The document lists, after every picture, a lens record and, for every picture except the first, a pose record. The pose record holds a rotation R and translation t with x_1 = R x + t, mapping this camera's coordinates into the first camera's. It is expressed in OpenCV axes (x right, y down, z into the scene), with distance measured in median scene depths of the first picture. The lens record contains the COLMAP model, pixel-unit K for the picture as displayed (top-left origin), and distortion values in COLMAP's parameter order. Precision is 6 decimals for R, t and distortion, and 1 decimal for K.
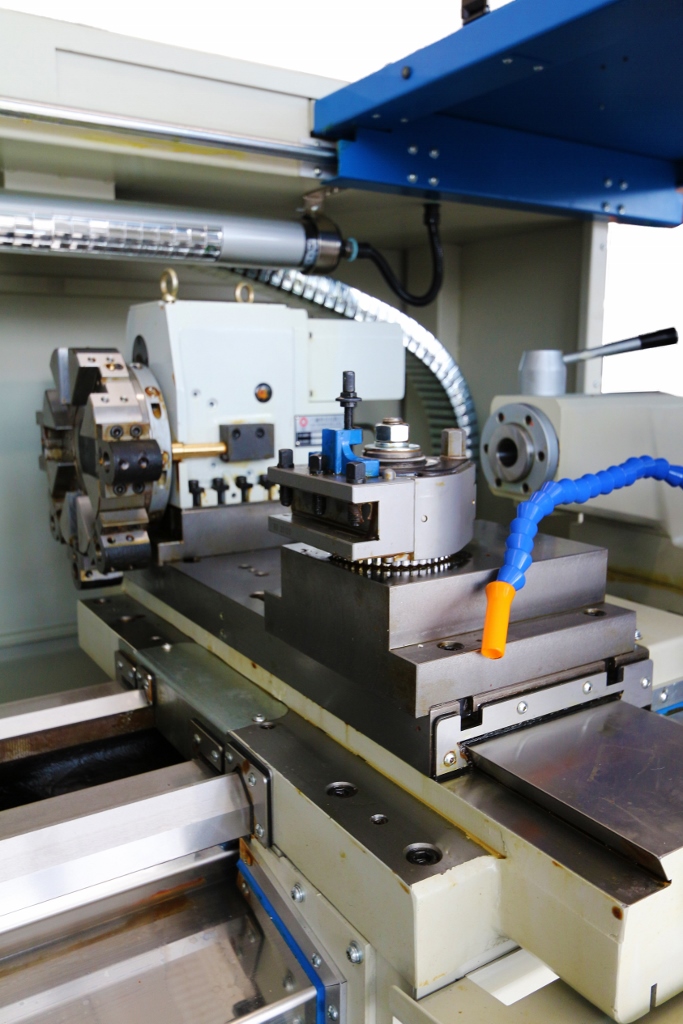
lens RADIAL K [[819.6, 0, 342.6], [0, 819.6, 525.4], [0, 0, 1]] dist [0.003019, 0.003185]
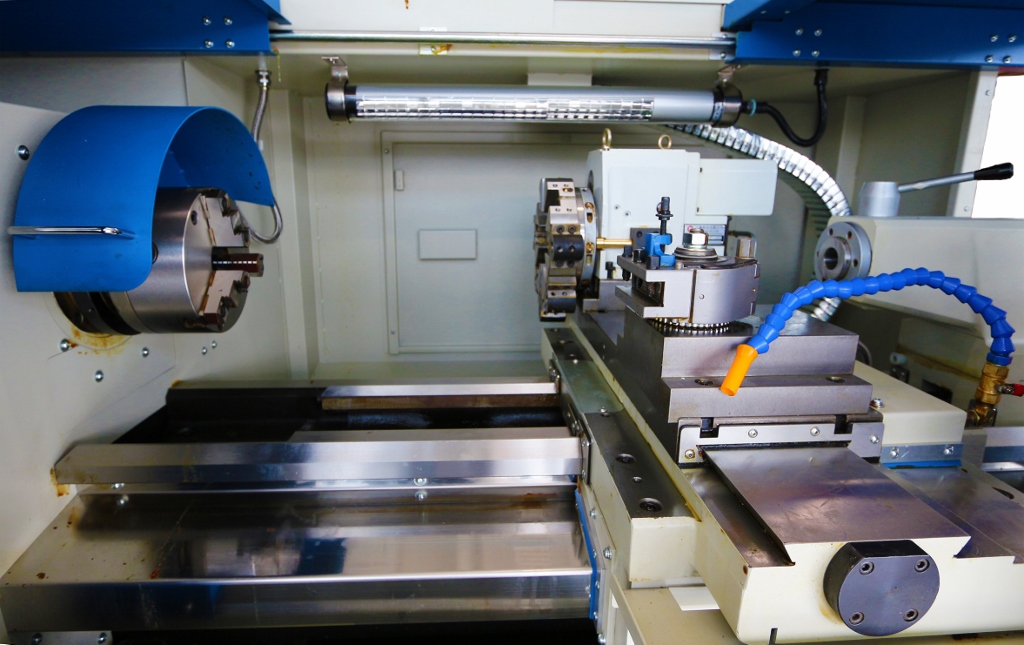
lens RADIAL K [[546.9, 0, 513.0], [0, 546.9, 314.4], [0, 0, 1]] dist [-0.003133, -0.000525]
pose [[0.876212, 0.119189, -0.466954, 0.175612], [-0.100873, 0.992830, 0.064135, -0.003454], [0.471250, -0.009093, 0.881953, -0.030941]]
